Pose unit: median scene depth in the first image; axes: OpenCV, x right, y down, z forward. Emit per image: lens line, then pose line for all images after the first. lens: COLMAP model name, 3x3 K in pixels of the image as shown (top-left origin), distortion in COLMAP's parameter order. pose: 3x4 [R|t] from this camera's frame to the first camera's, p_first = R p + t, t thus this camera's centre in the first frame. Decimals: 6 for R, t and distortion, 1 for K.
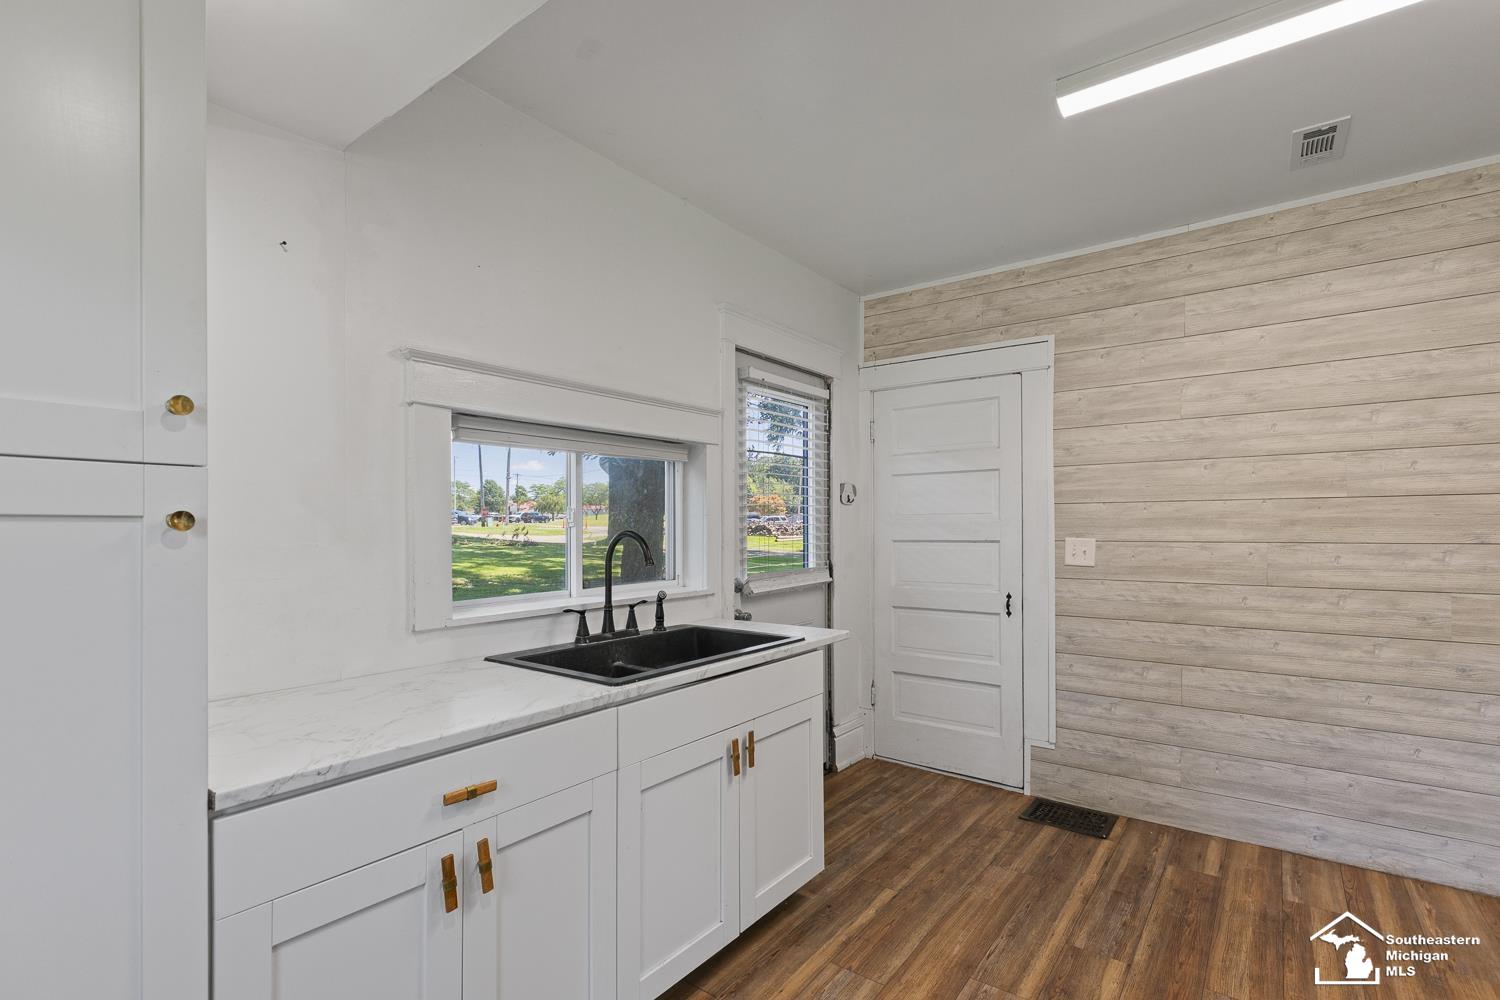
lens RADIAL K [[688.6, 0, 784.7], [0, 688.6, 525.3], [0, 0, 1]] dist [0.004315, -0.002123]
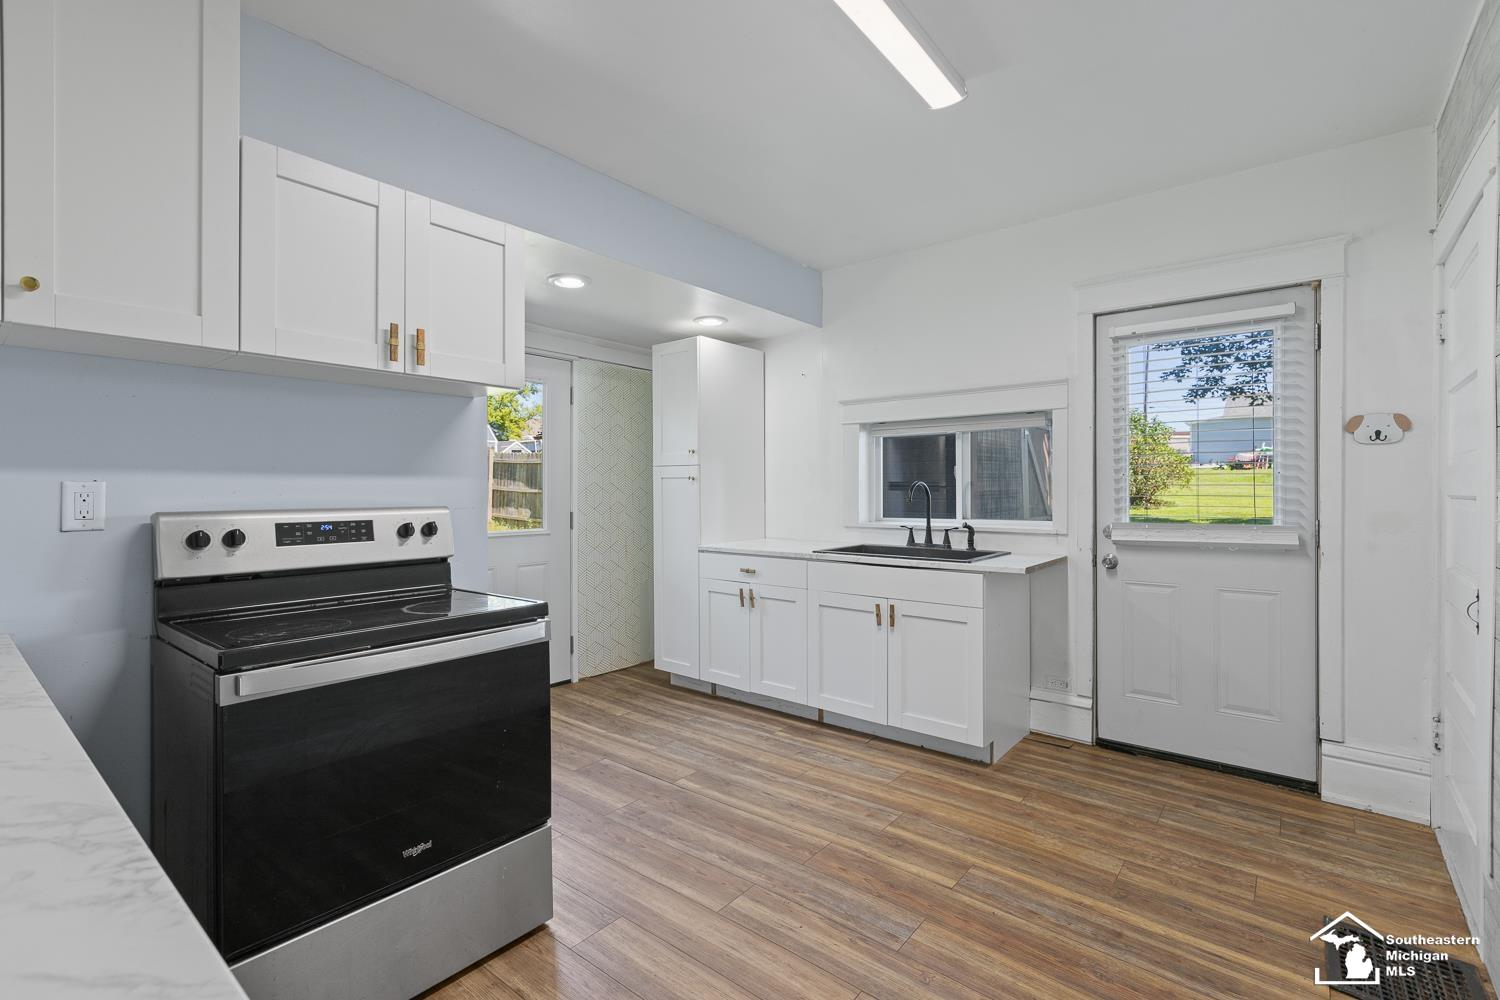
lens RADIAL K [[688.6, 0, 753.8], [0, 688.6, 491.9], [0, 0, 1]] dist [0.004315, -0.002123]
pose [[-0.056713, 0.007694, -0.998361, 1.190300], [0.003141, 0.999967, 0.007527, 0.015963], [0.998386, -0.002709, -0.056735, 0.578951]]
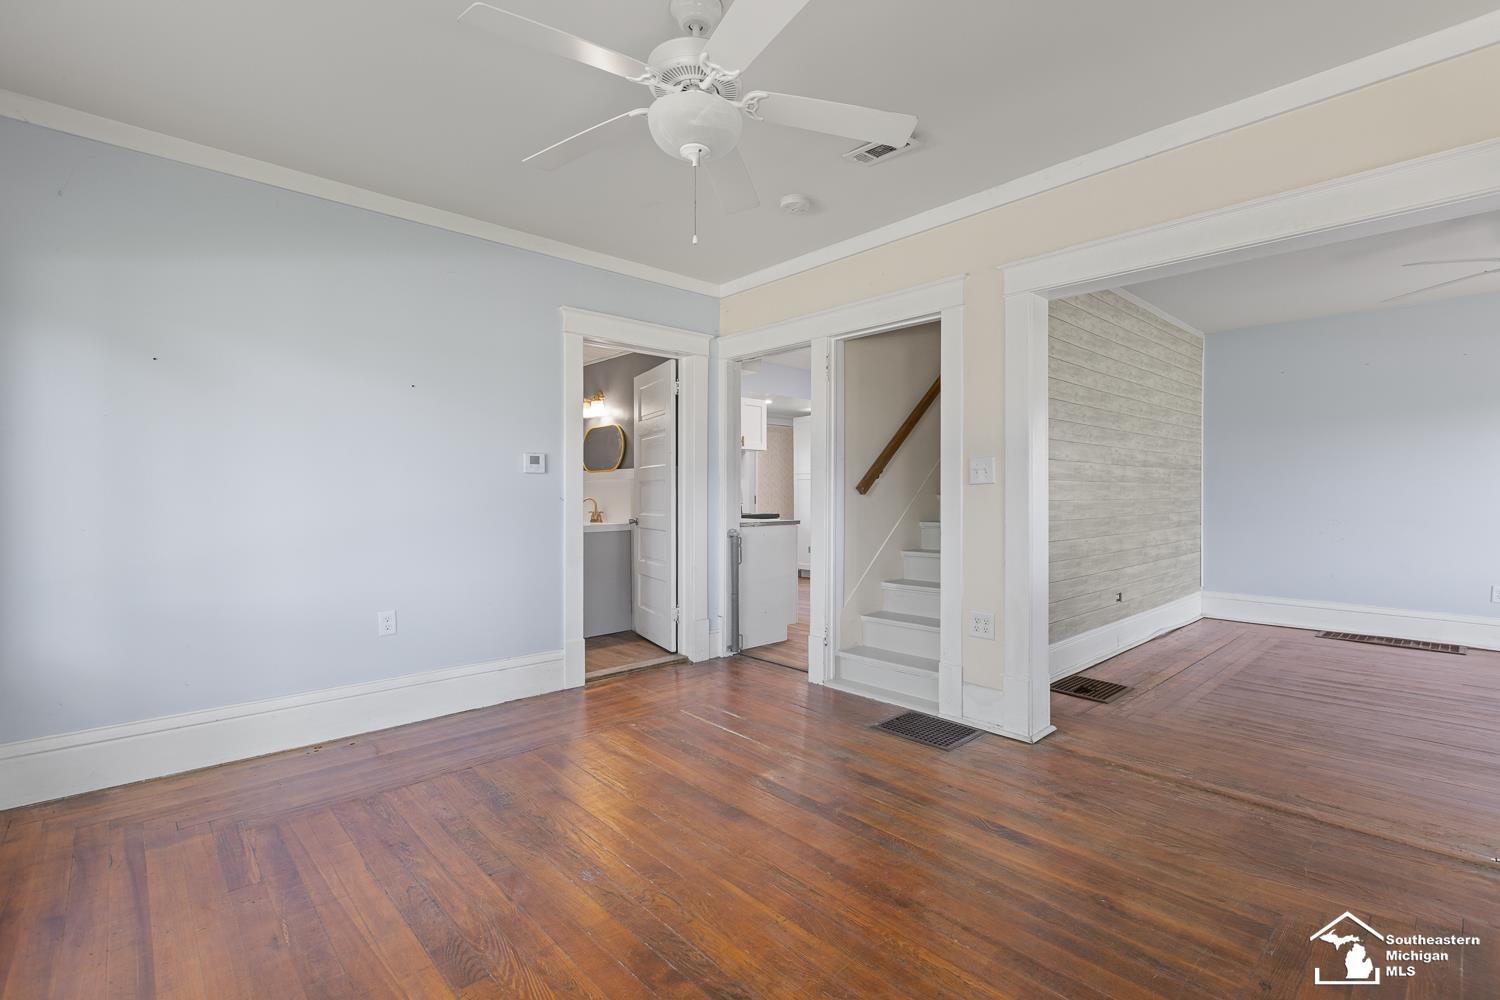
lens RADIAL K [[674.8, 0, 736.8], [0, 674.8, 492.7], [0, 0, 1]] dist [0.013639, -0.000799]
pose [[-0.222758, 0.005876, -0.974856, 3.037577], [0.005816, 0.999972, 0.004698, 0.048310], [0.974857, -0.004624, -0.222786, 0.737613]]
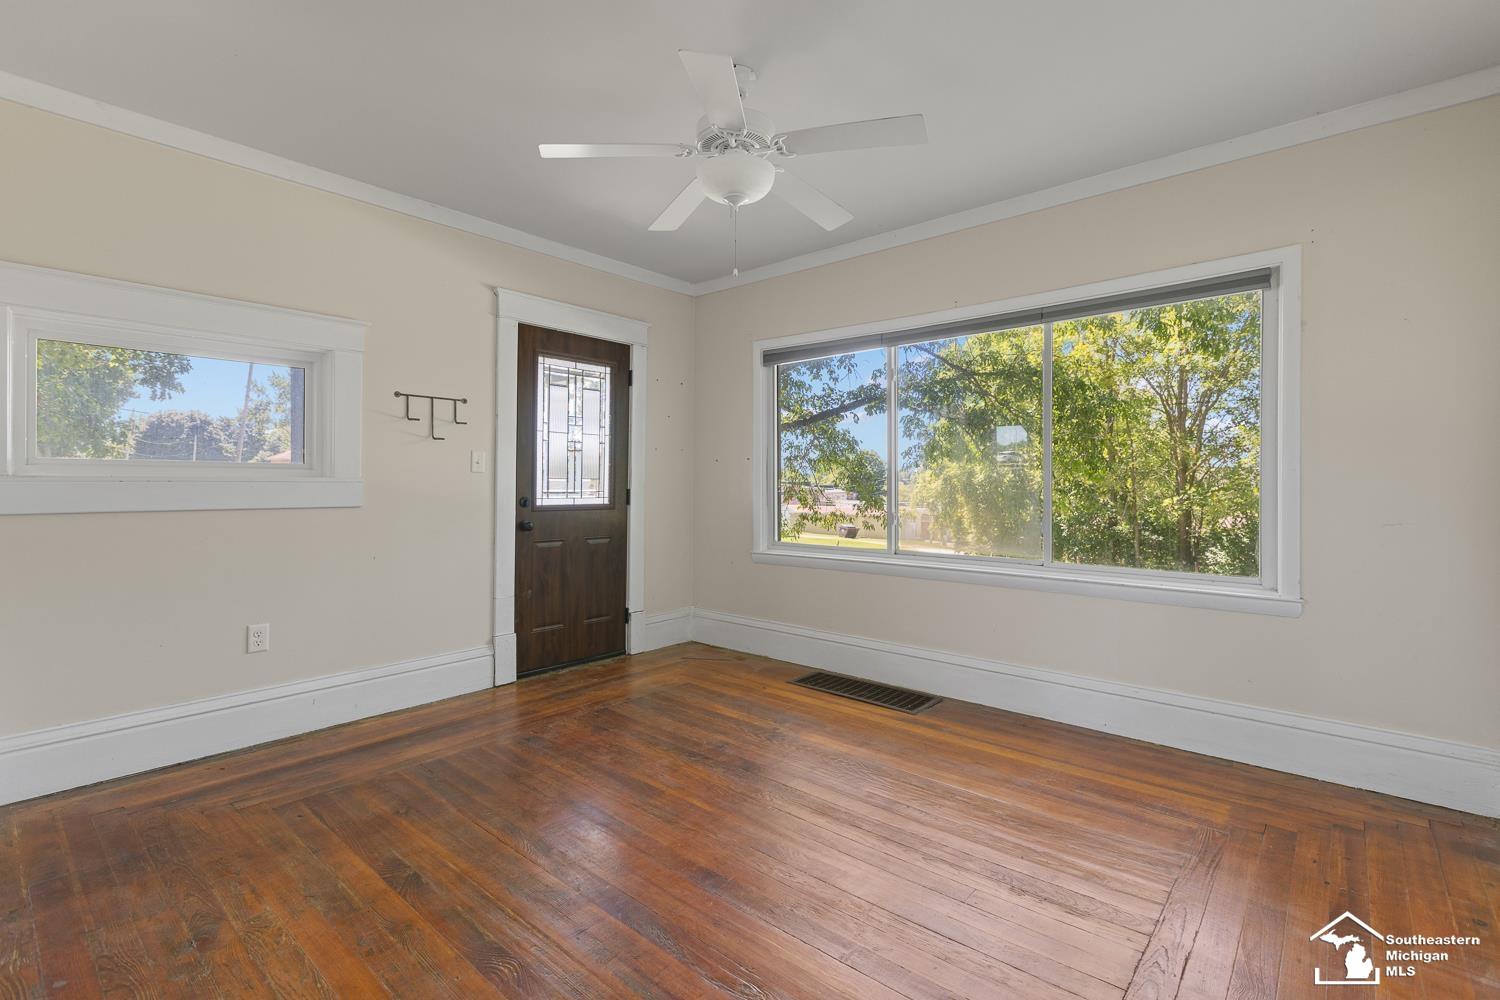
lens RADIAL K [[688.6, 0, 755.6], [0, 688.6, 487.3], [0, 0, 1]] dist [0.004315, -0.002123]
pose [[0.088998, -0.002079, 0.996030, 1.367990], [-0.006934, 0.999972, 0.002706, 0.053609], [-0.996008, -0.007148, 0.088981, 0.407568]]
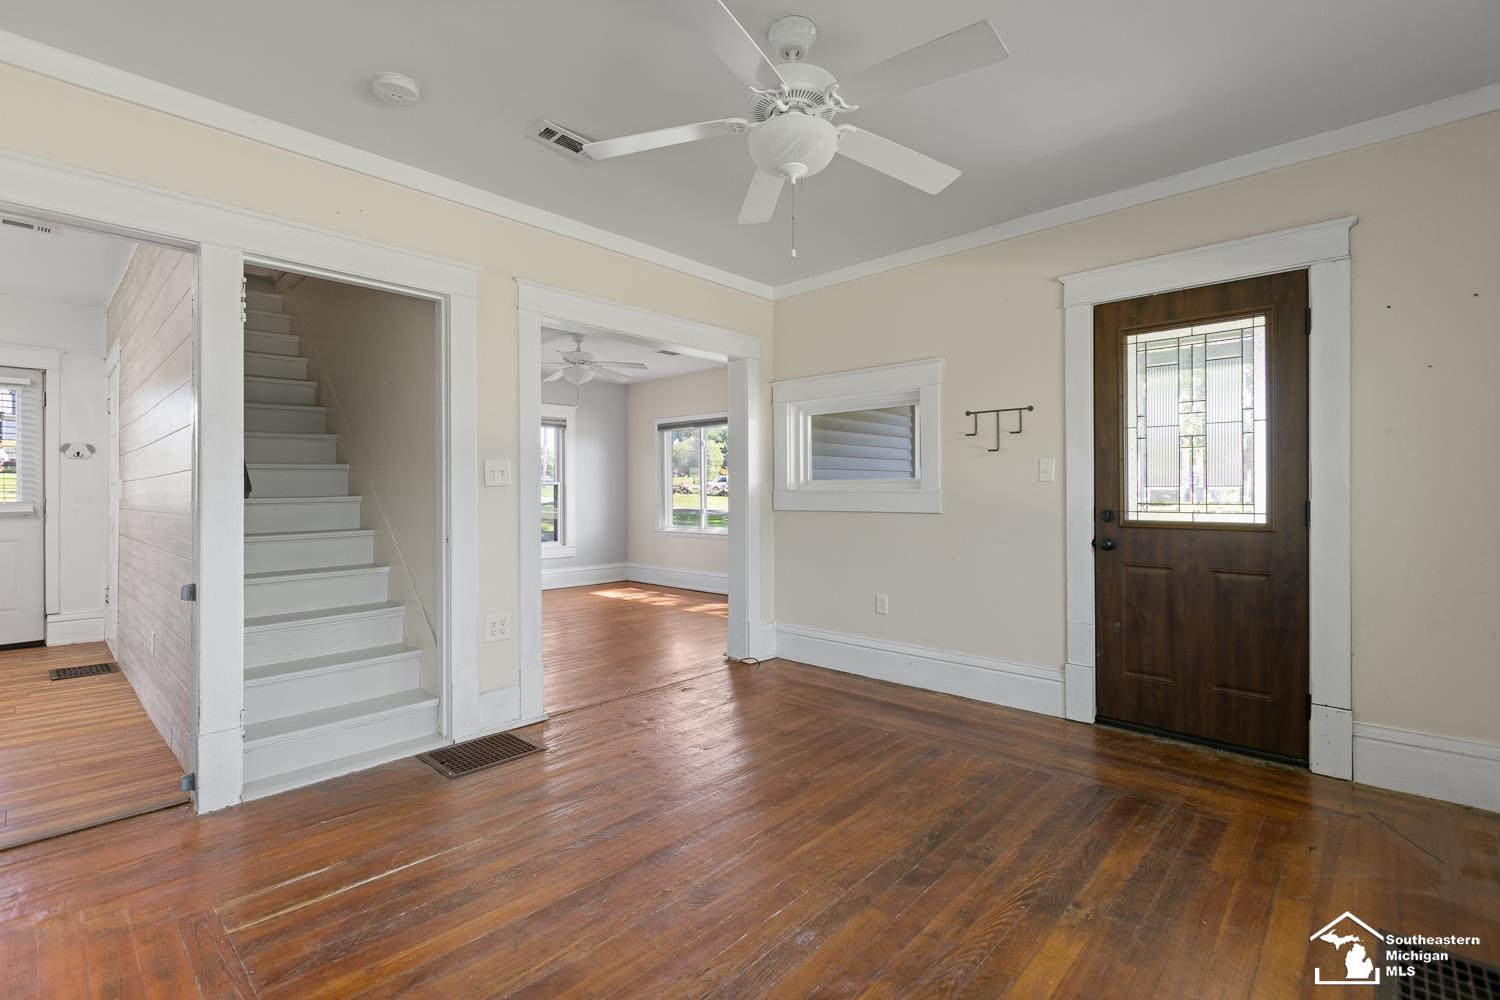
lens RADIAL K [[688.6, 0, 753.5], [0, 688.6, 488.4], [0, 0, 1]] dist [0.004315, -0.002123]
pose [[0.990940, -0.000009, -0.134304, 2.355818], [-0.000210, 0.999999, -0.001615, 0.046114], [0.134303, 0.001628, 0.990939, -0.298859]]
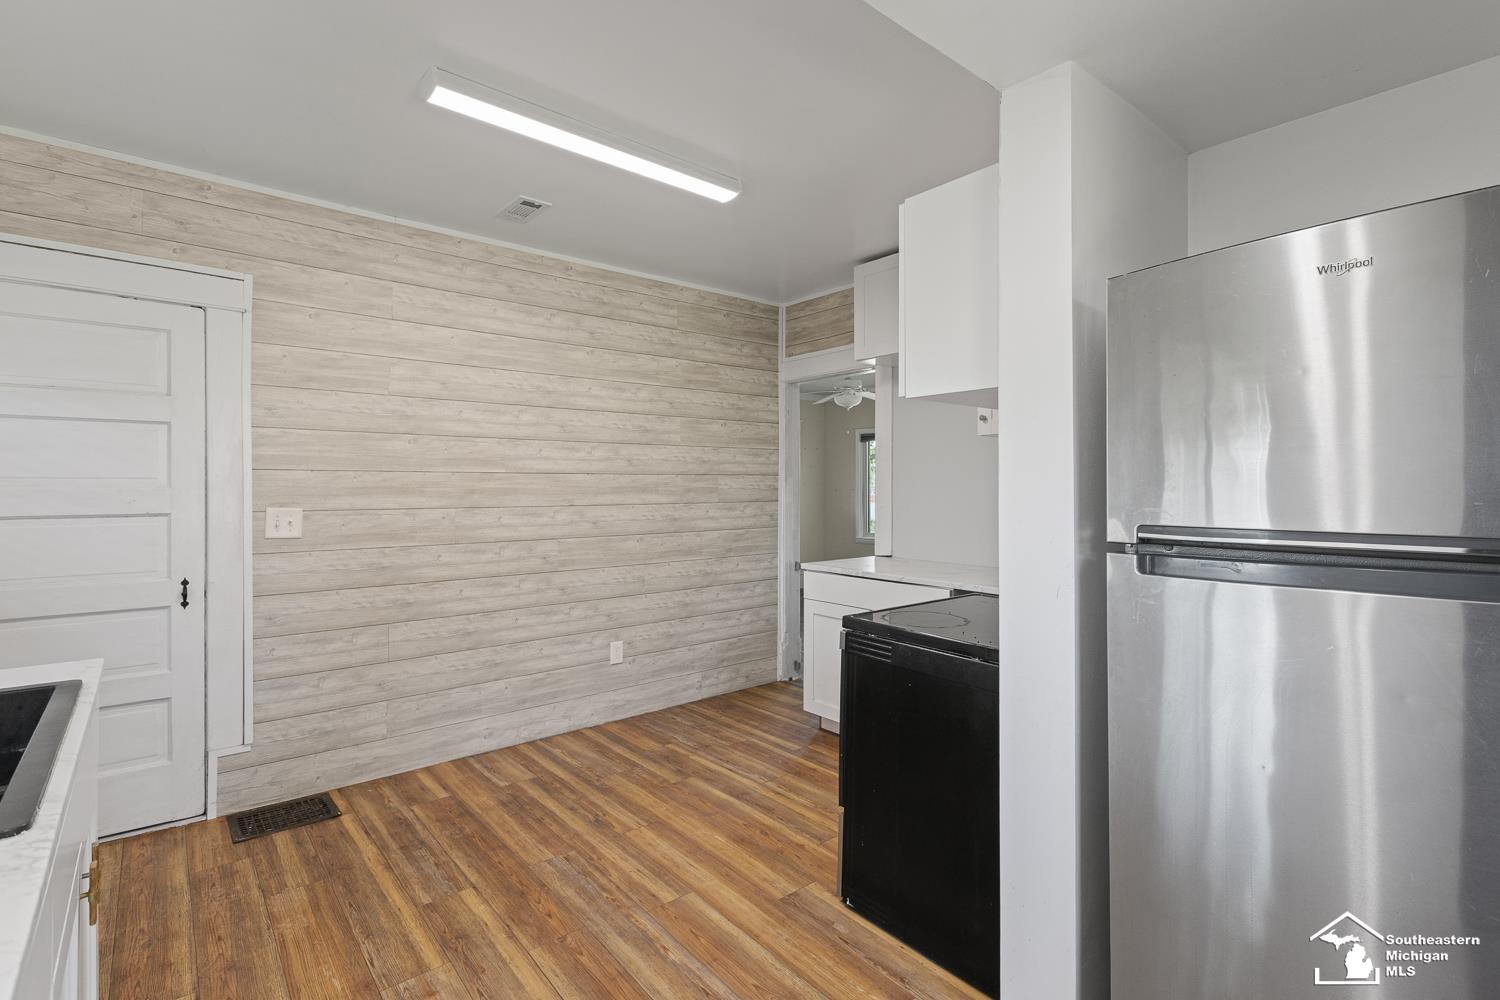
lens RADIAL K [[688.6, 0, 732.6], [0, 688.6, 488.2], [0, 0, 1]] dist [0.004315, -0.002123]
pose [[0.265986, 0.002657, 0.963973, -0.362483], [-0.005412, 0.999985, -0.001263, -0.011984], [-0.963962, -0.004881, 0.265996, 0.224888]]
